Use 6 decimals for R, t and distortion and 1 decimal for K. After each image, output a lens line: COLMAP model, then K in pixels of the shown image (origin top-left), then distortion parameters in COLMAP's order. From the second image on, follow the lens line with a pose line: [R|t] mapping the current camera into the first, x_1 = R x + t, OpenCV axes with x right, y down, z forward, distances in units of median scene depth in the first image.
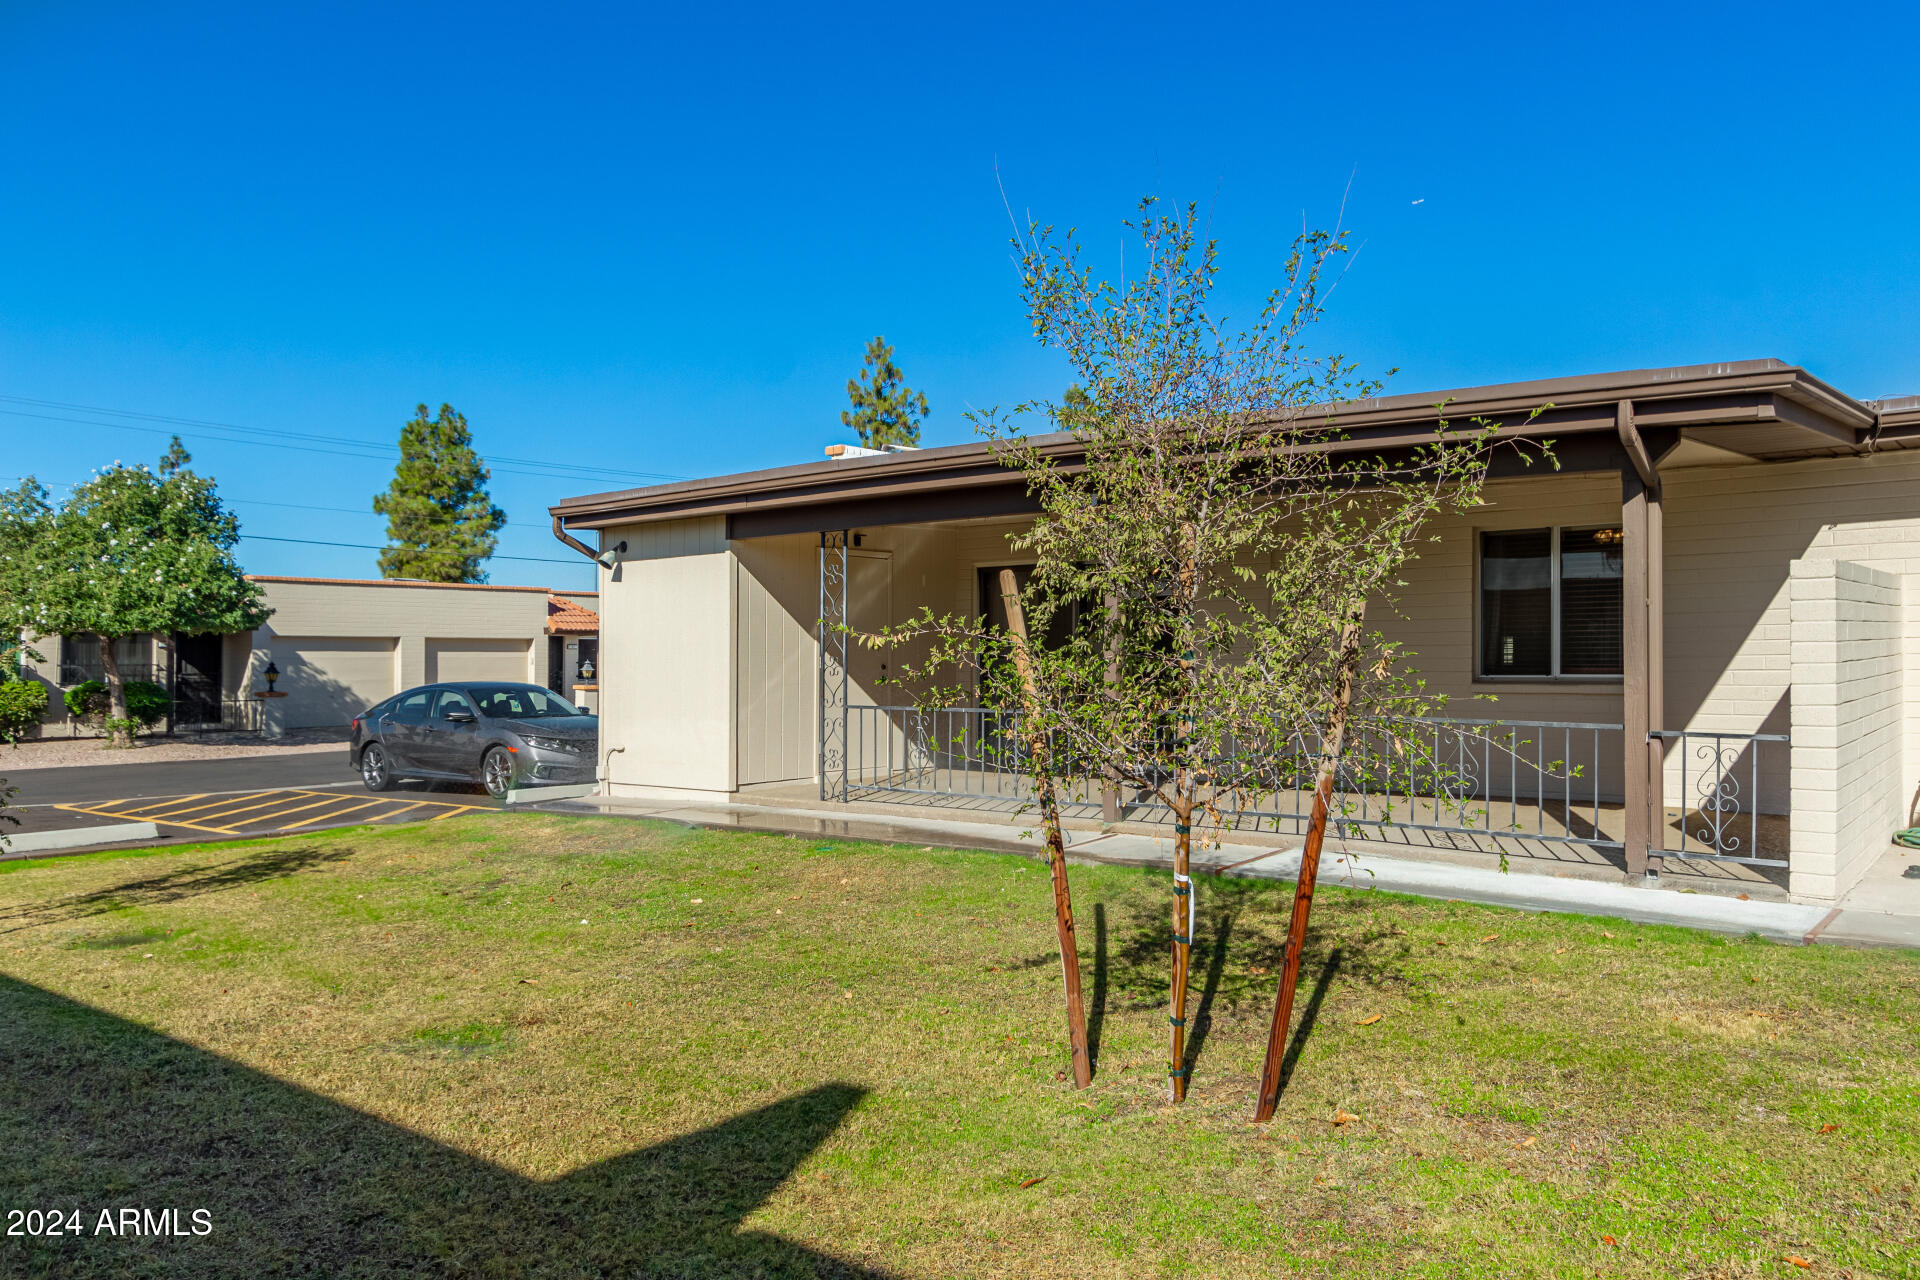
lens RADIAL K [[1317.5, 0, 960.0], [0, 1317.5, 640.0], [0, 0, 1]] dist [-0.005589, -0.003551]
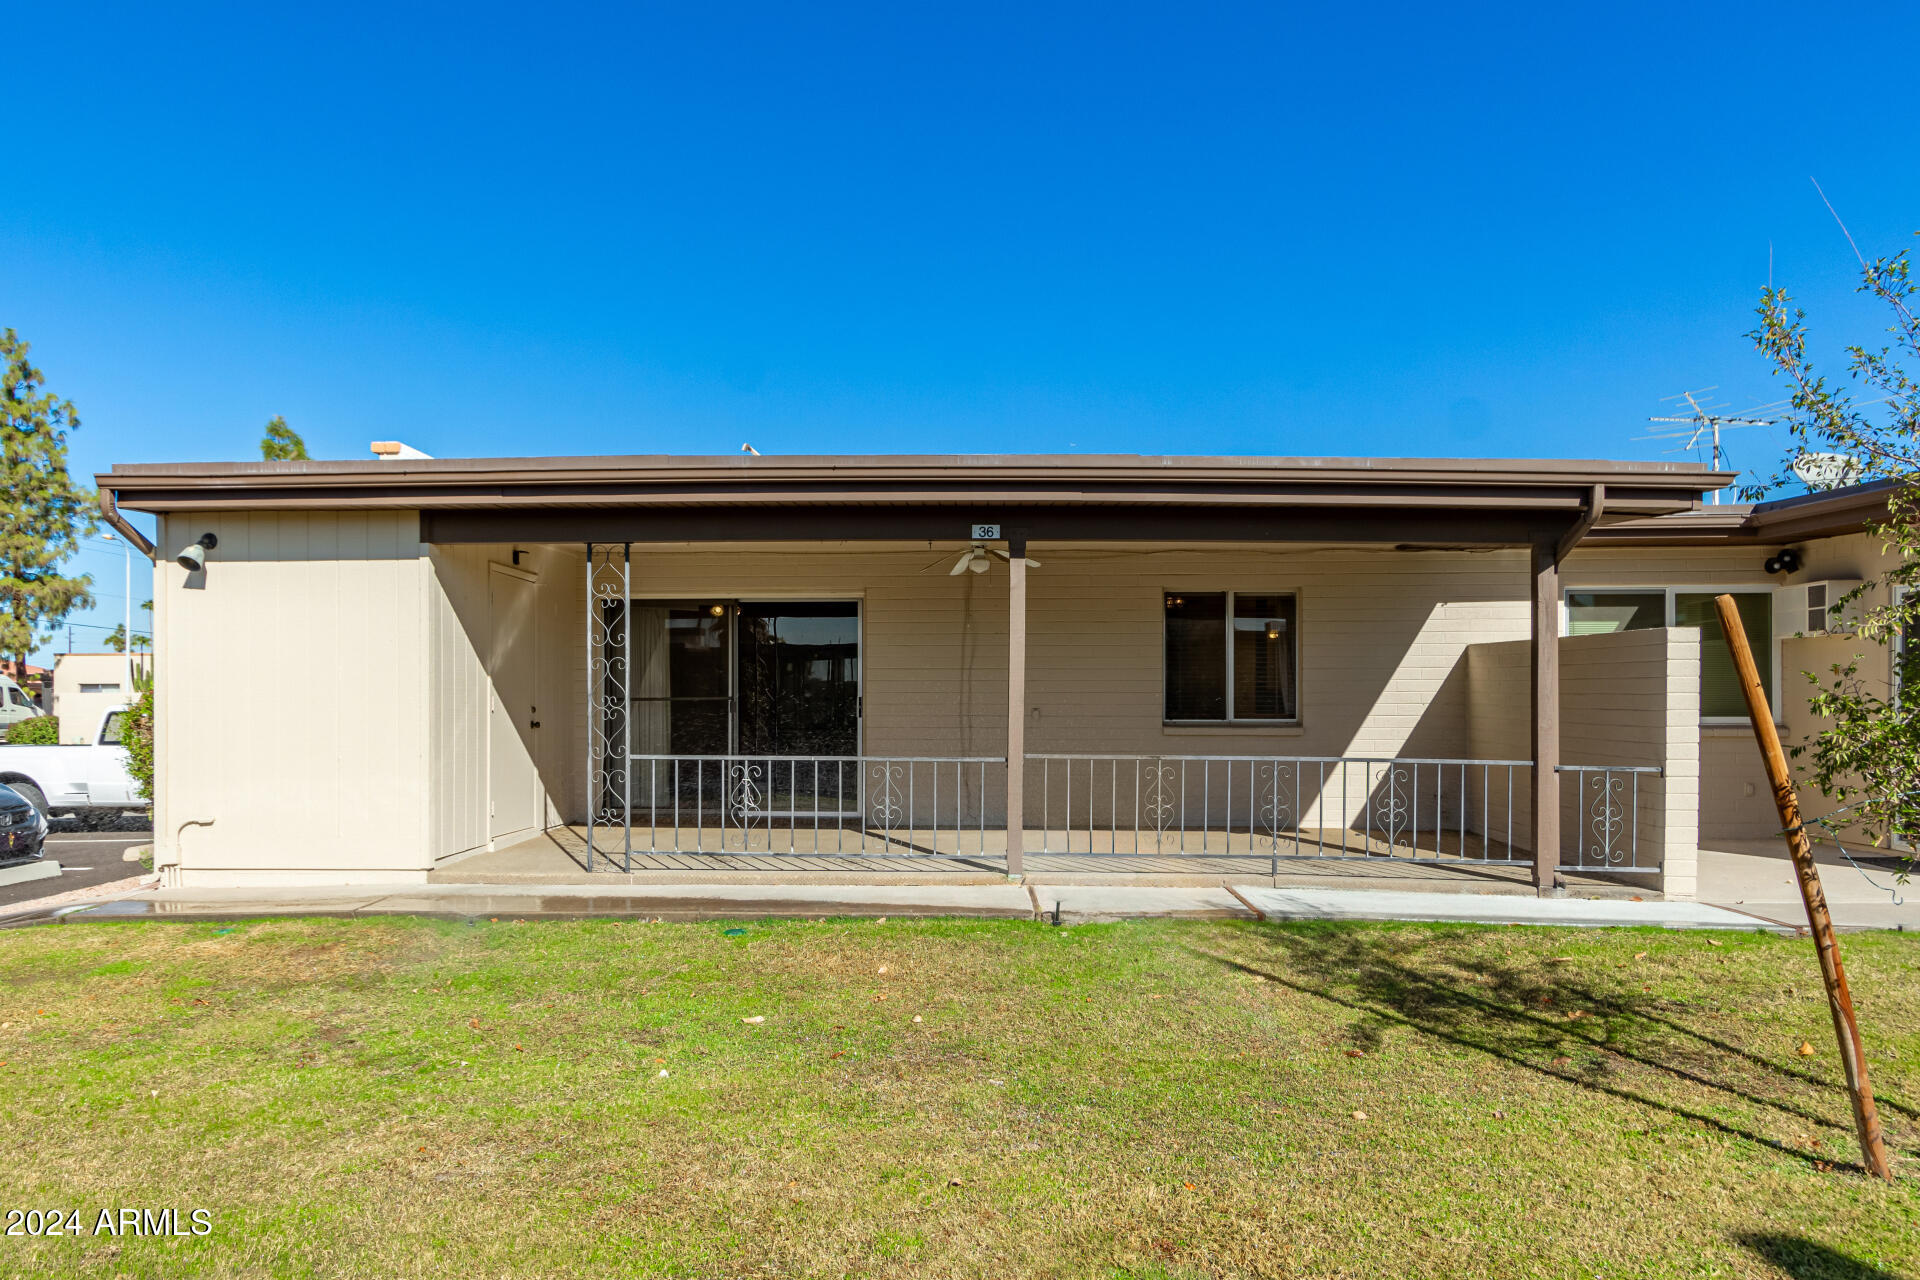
lens RADIAL K [[1194.0, 0, 959.7], [0, 1194.0, 715.8], [0, 0, 1]] dist [0.002304, -0.001349]
pose [[0.823197, 0.002720, 0.567750, -0.318564], [-0.015641, 0.999718, 0.017889, 0.007495], [-0.567541, -0.023607, 0.823007, 0.249676]]
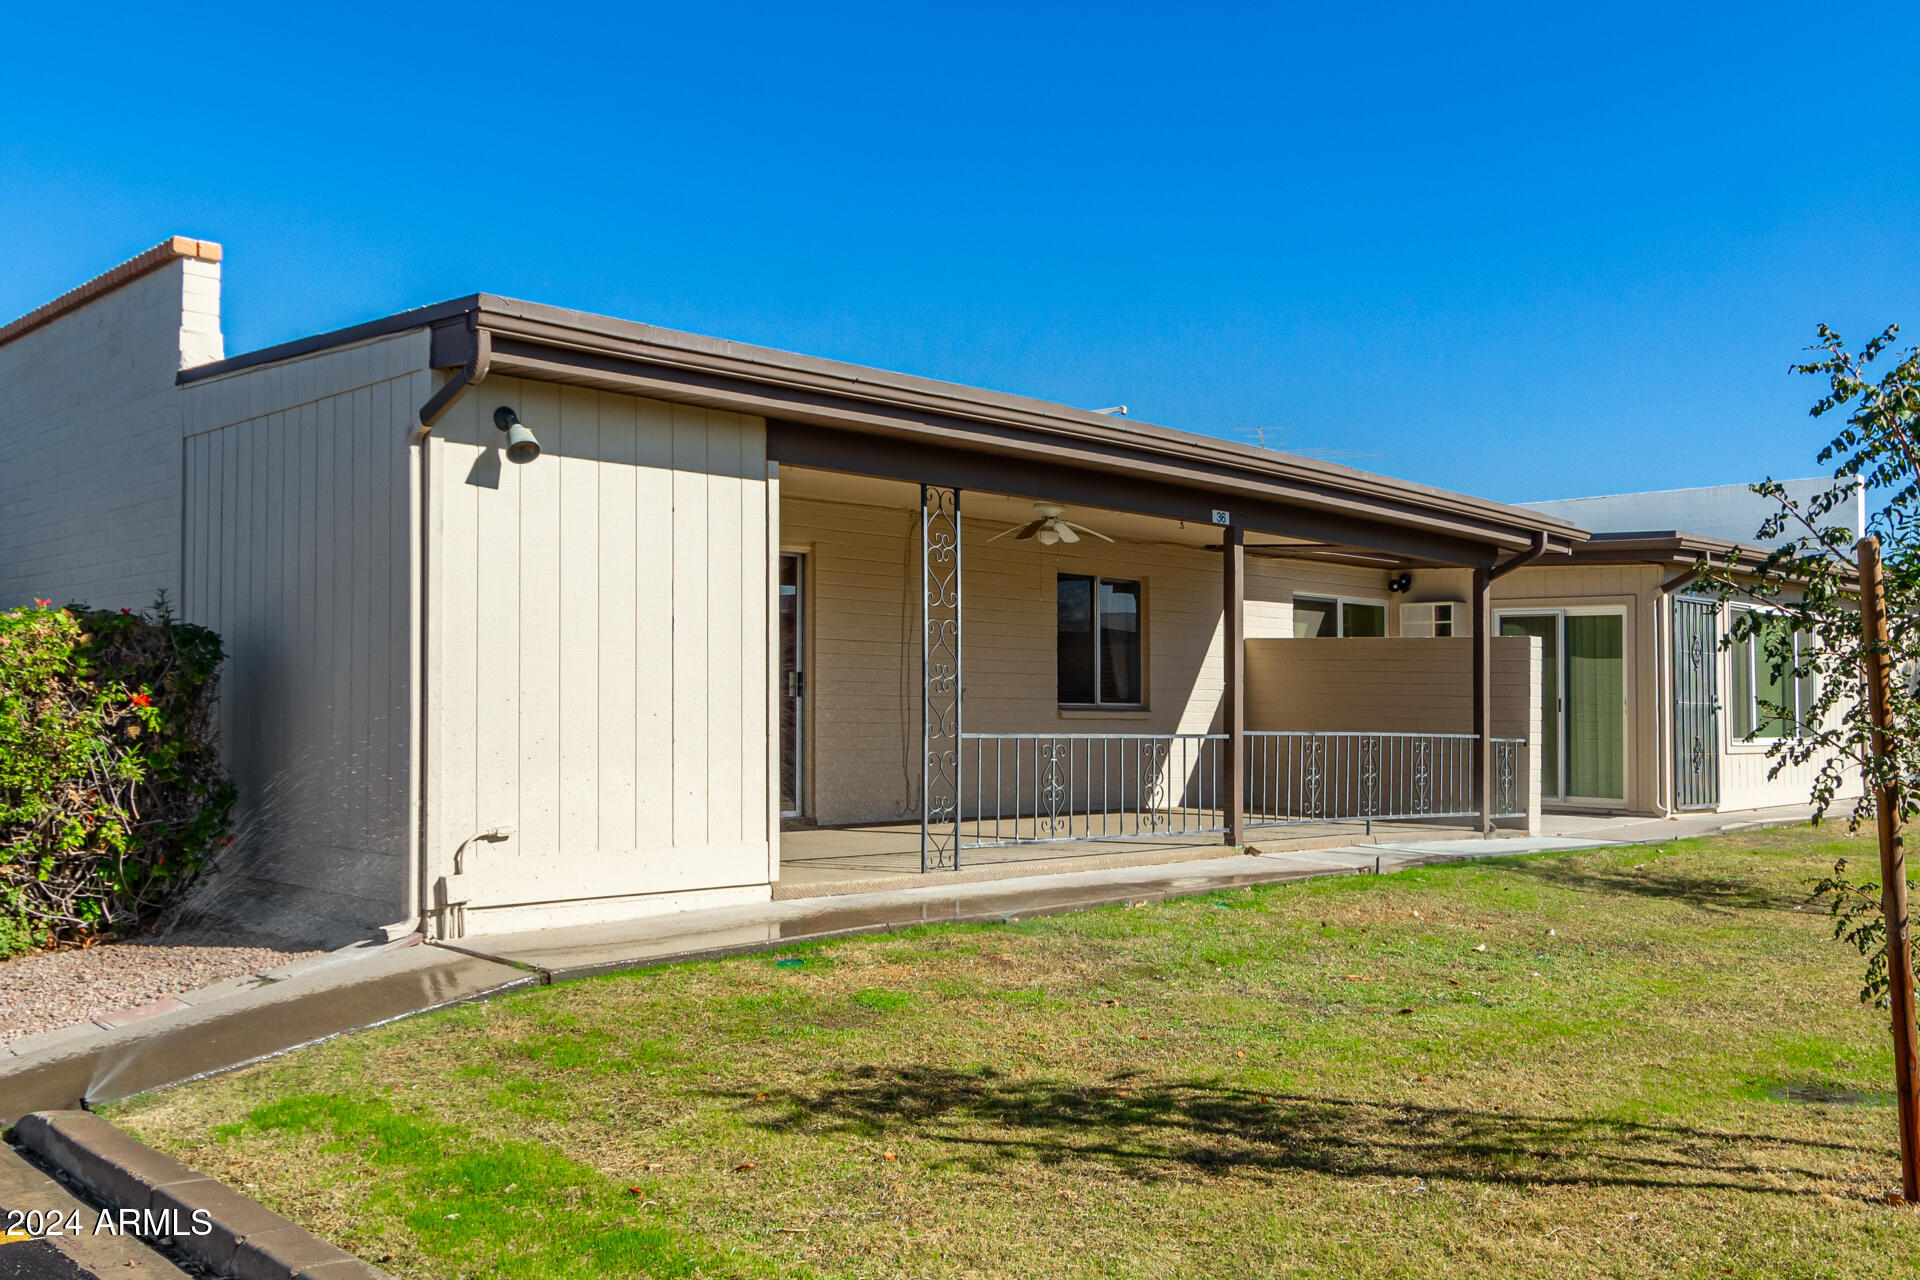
lens RADIAL K [[1701.2, 0, 961.6], [0, 1701.2, 694.9], [0, 0, 1]] dist [-0.005476, -0.003033]
pose [[0.124988, 0.017887, 0.991997, -0.938027], [-0.028350, 0.999494, -0.014450, 0.038758], [-0.991753, -0.026317, 0.125432, 0.826720]]
